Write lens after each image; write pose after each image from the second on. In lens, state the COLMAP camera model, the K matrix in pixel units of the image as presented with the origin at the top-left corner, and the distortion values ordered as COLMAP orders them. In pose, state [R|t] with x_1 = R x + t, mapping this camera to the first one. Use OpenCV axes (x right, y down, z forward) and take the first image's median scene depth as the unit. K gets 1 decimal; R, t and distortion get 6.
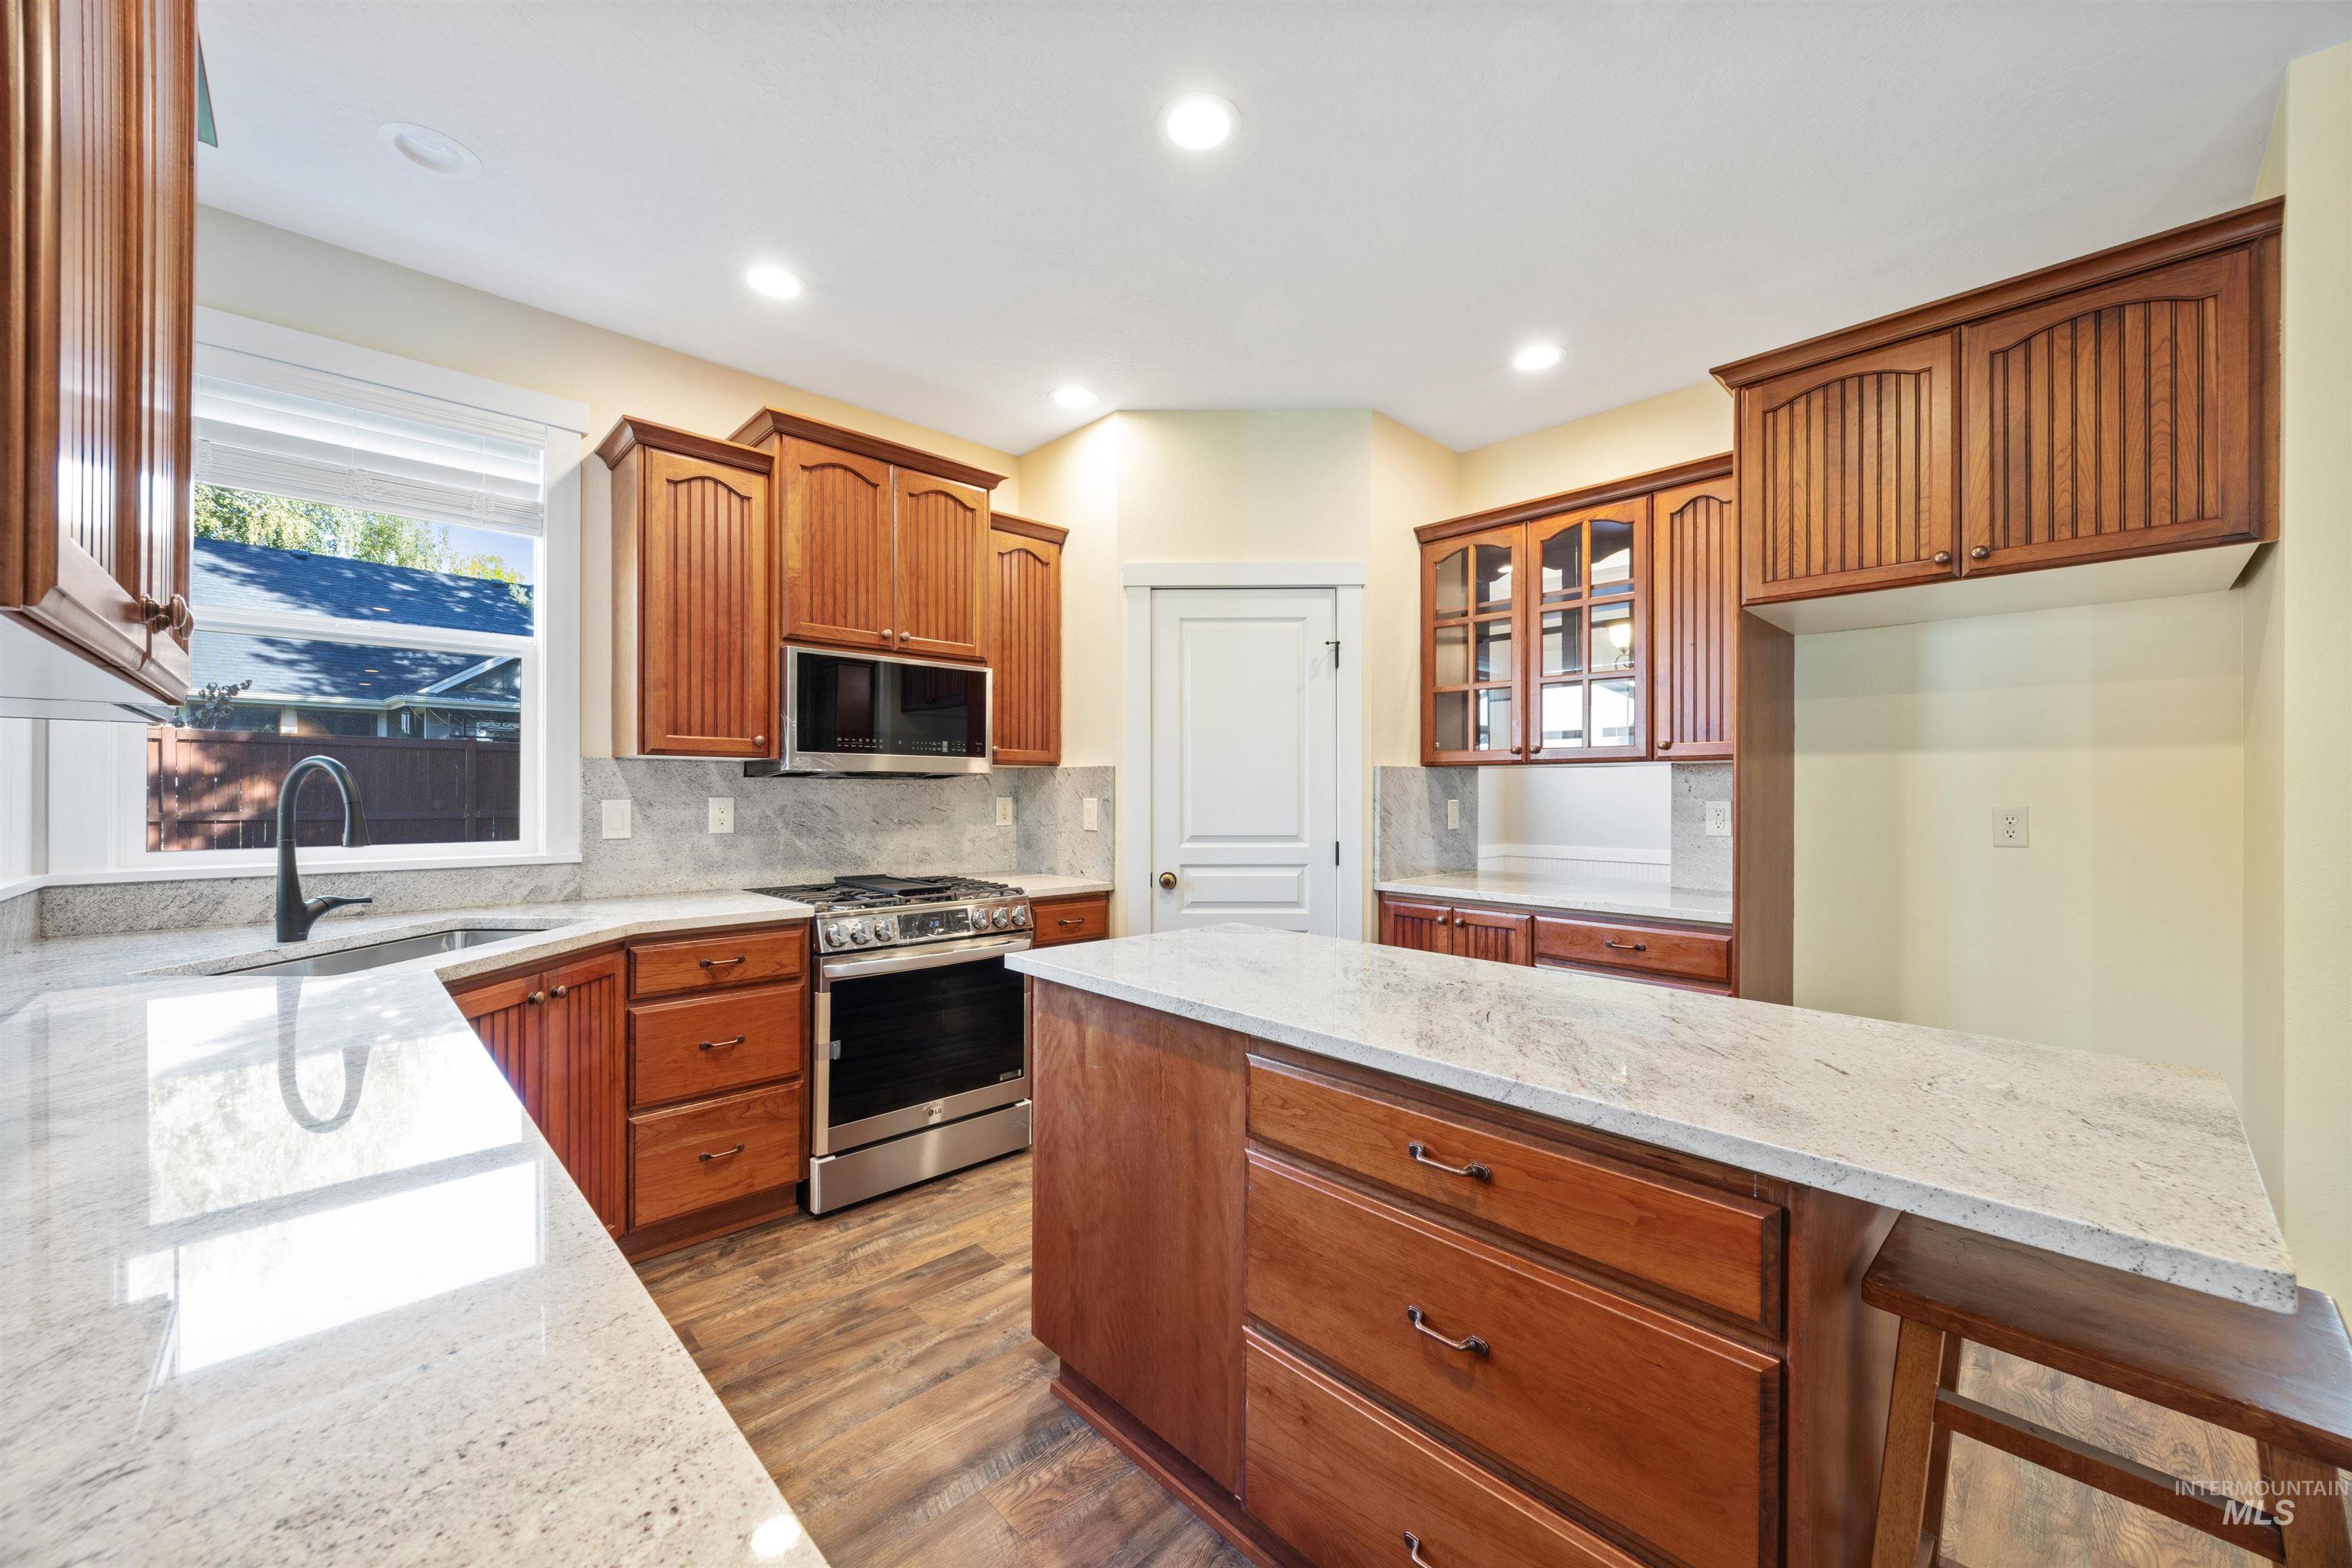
lens RADIAL K [[896.5, 0, 1173.4], [0, 896.5, 790.8], [0, 0, 1]] dist [-0.000776, 0.001217]
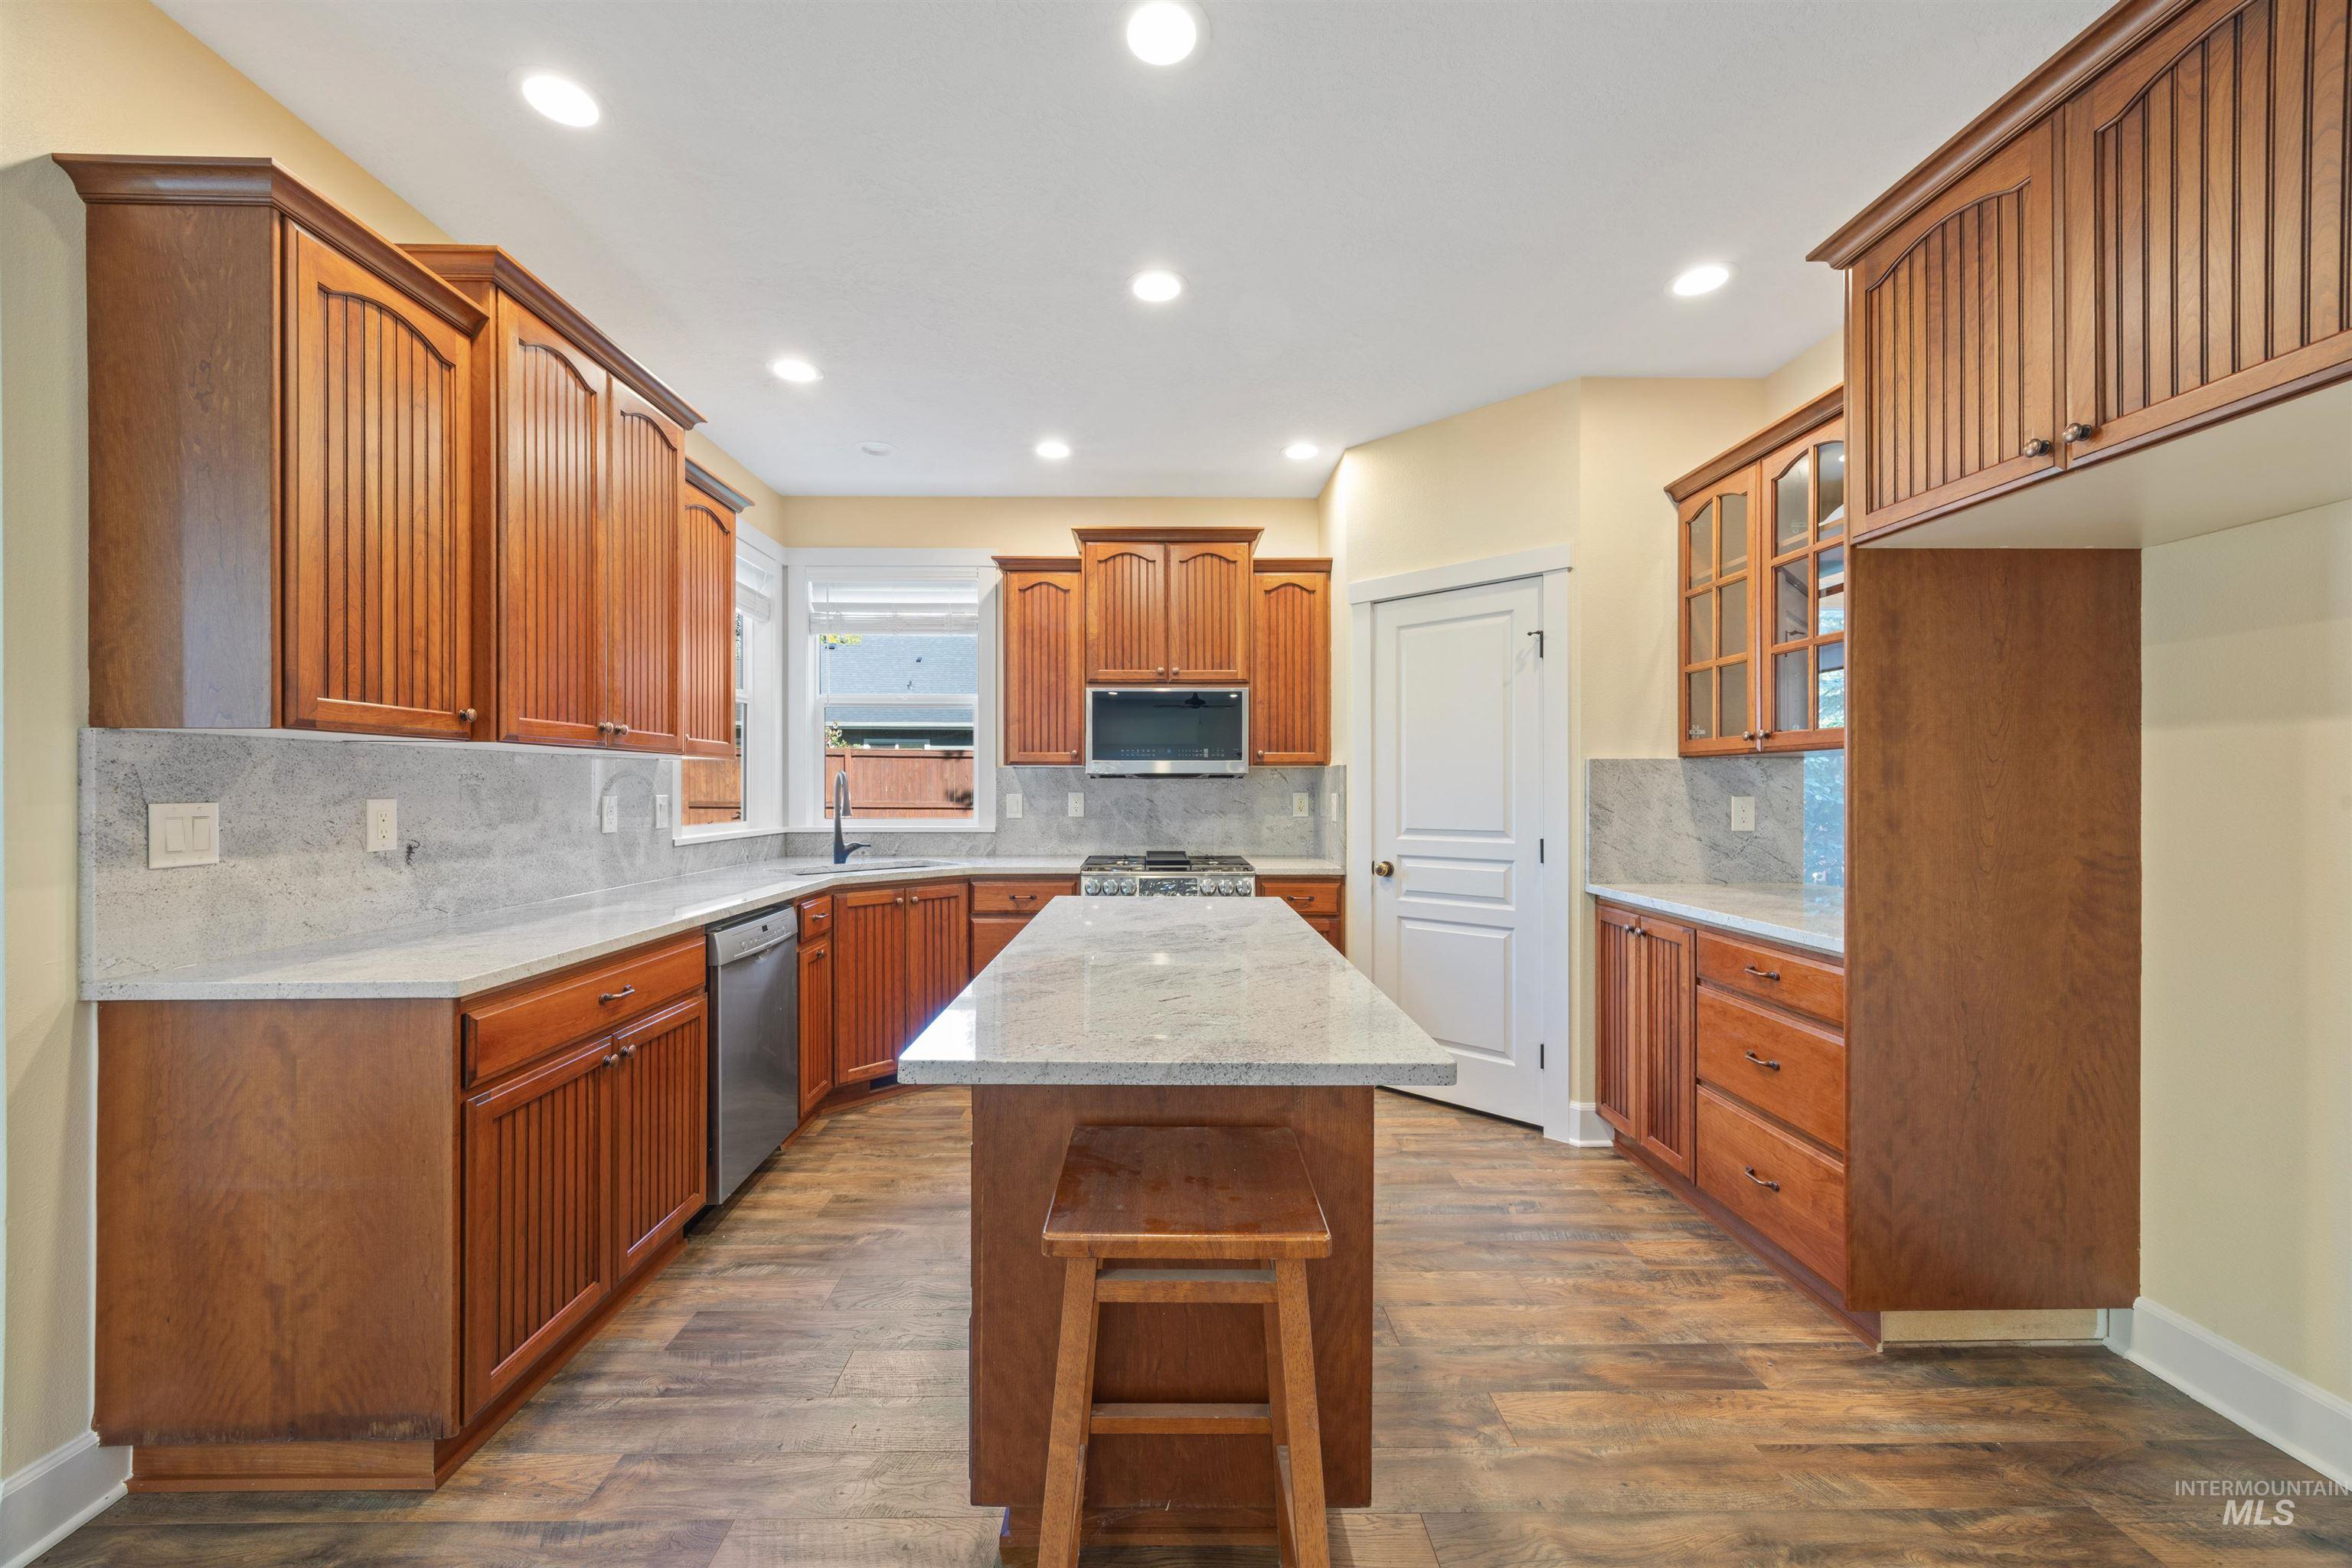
lens RADIAL K [[896.5, 0, 1161.1], [0, 896.5, 788.2], [0, 0, 1]] dist [-0.000776, 0.001217]
pose [[0.731181, -0.002768, -0.682178, 0.551704], [0.003372, 0.999994, -0.000443, 0.001572], [0.682175, -0.001976, 0.731186, 0.016871]]
